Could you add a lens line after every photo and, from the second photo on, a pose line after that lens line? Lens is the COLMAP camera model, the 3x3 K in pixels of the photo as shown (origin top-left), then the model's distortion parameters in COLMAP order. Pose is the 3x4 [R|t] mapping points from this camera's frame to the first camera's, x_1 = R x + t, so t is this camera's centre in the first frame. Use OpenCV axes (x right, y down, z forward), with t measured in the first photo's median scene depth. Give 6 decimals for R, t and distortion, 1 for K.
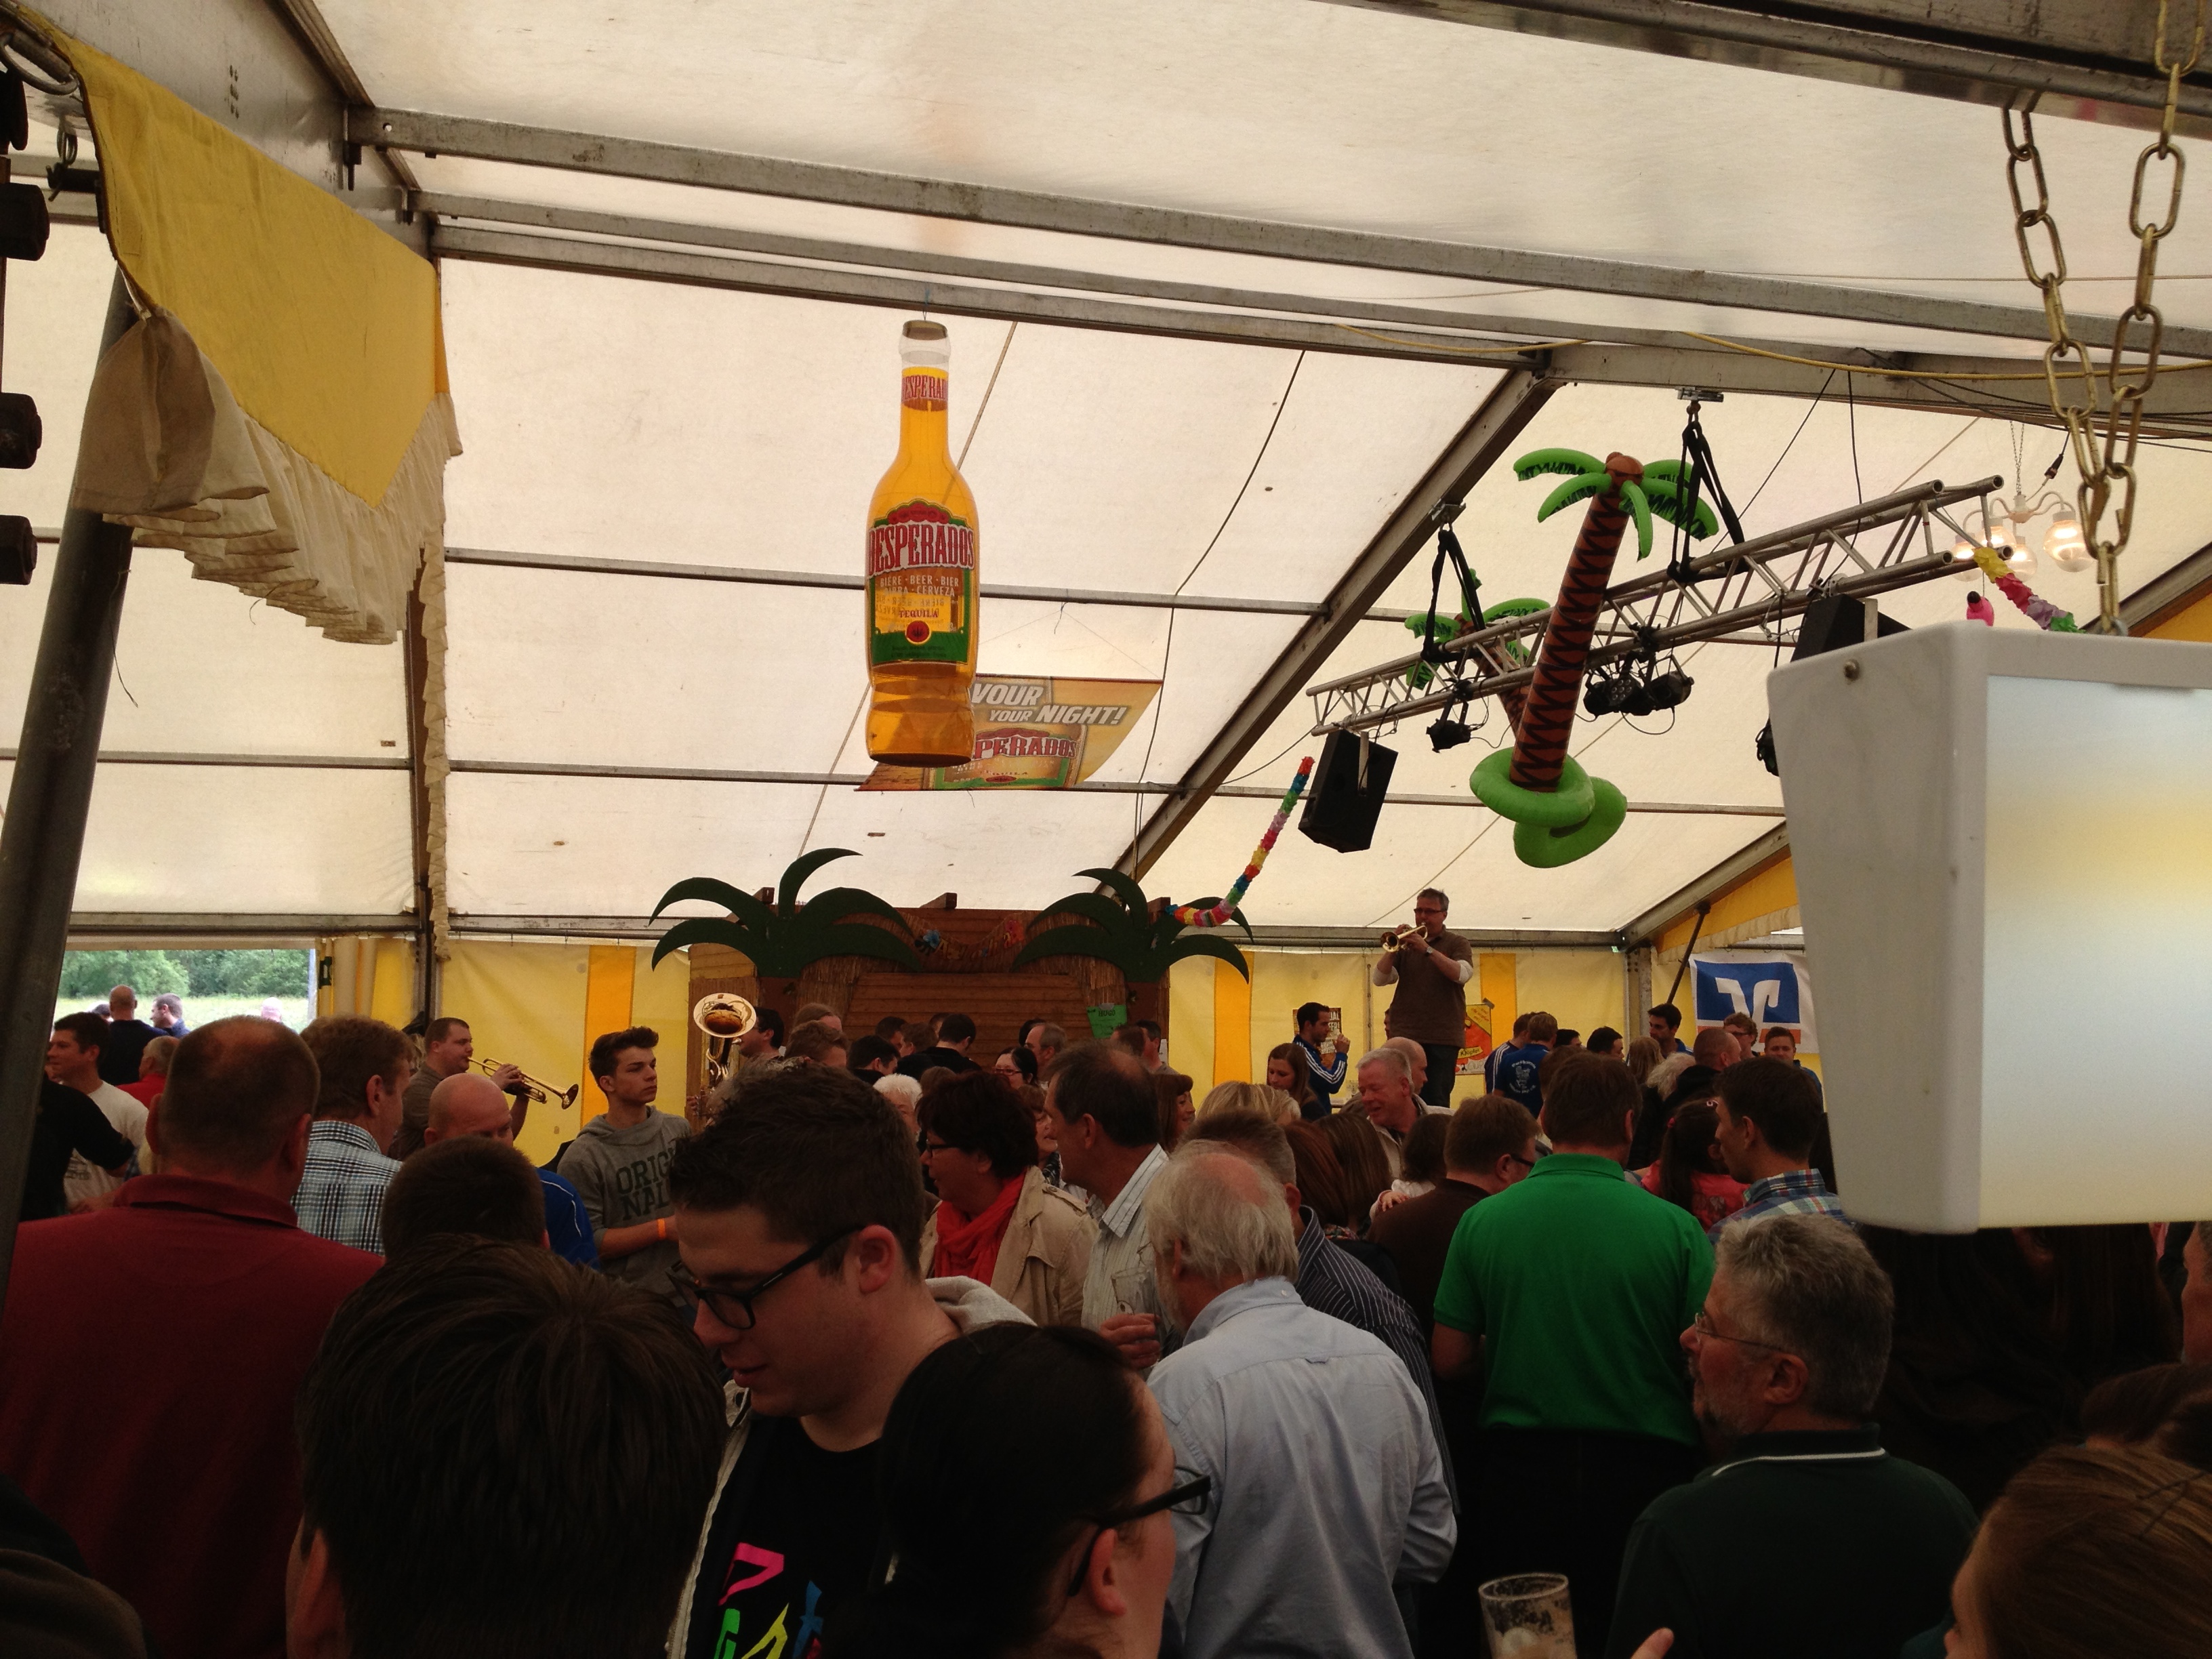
lens RADIAL K [[2054.0, 0, 1101.4], [0, 2054.0, 778.2], [0, 0, 1]] dist [0.146719, -0.248158]
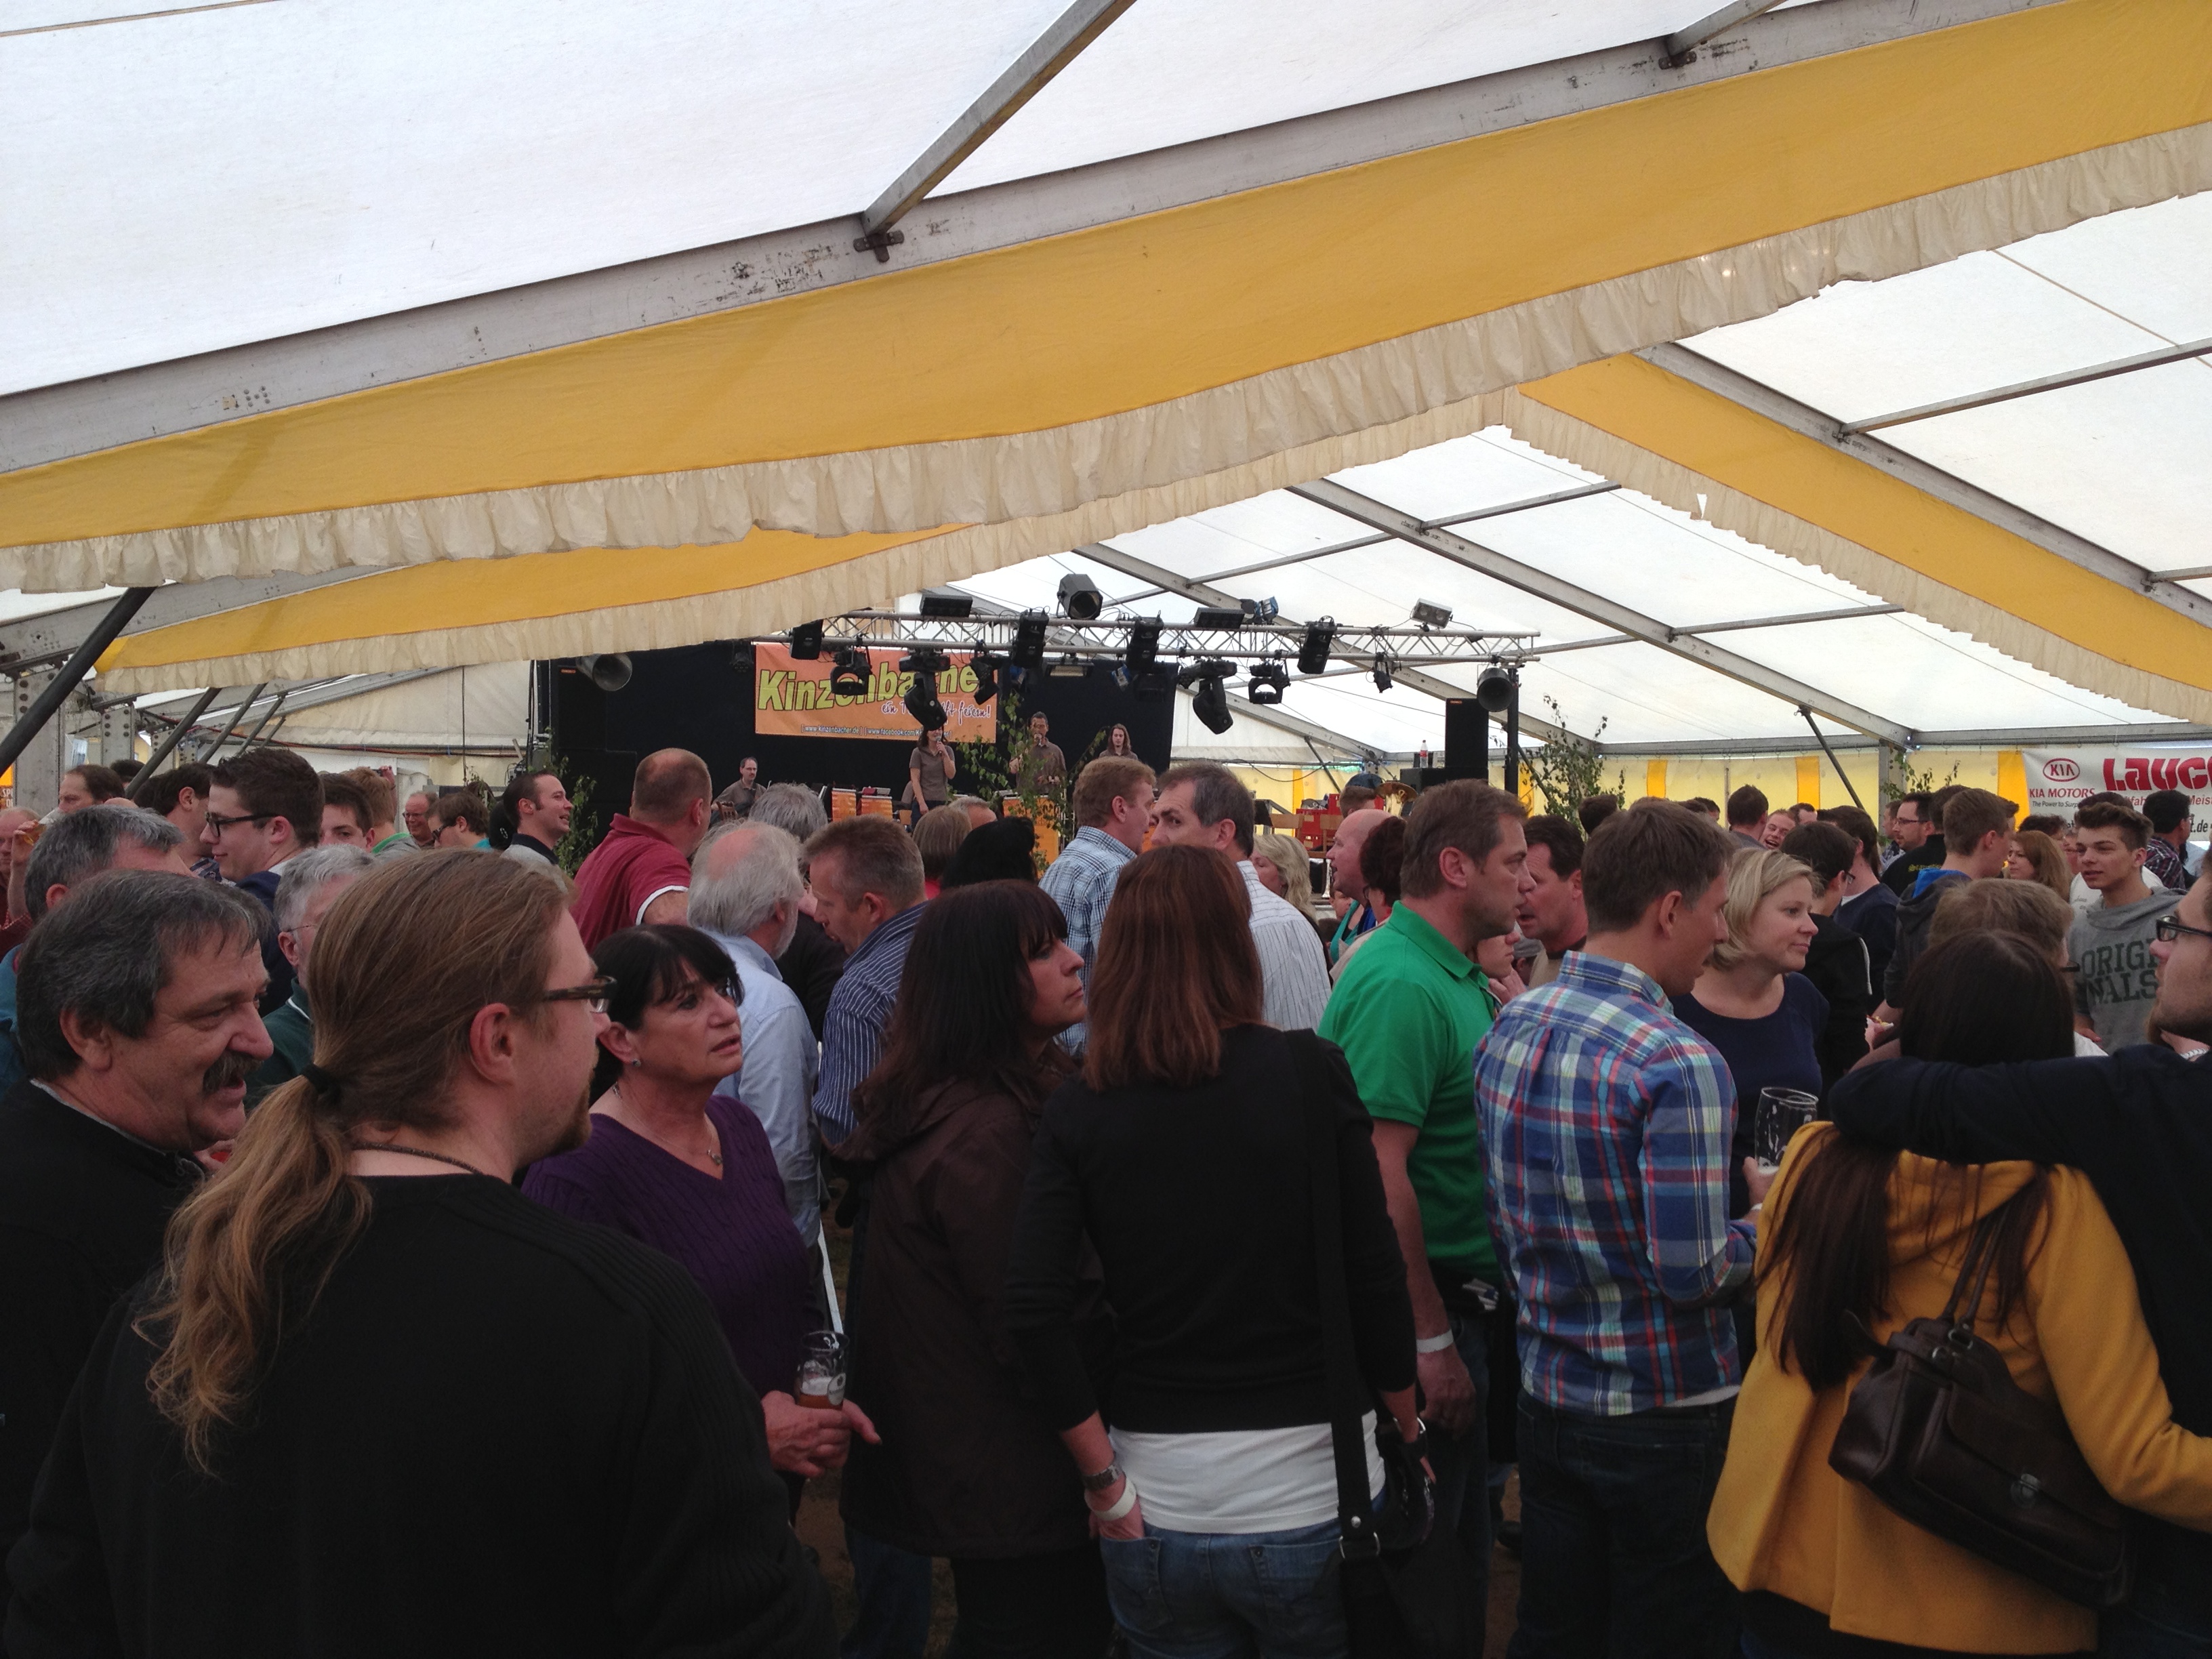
lens RADIAL K [[2067.1, 0, 1070.5], [0, 2067.1, 828.2], [0, 0, 1]] dist [0.128779, -0.256061]
pose [[0.072818, 0.015470, -0.997225, 0.331739], [0.089312, 0.995761, 0.021968, 0.036938], [0.993338, -0.090664, 0.071128, 0.248702]]
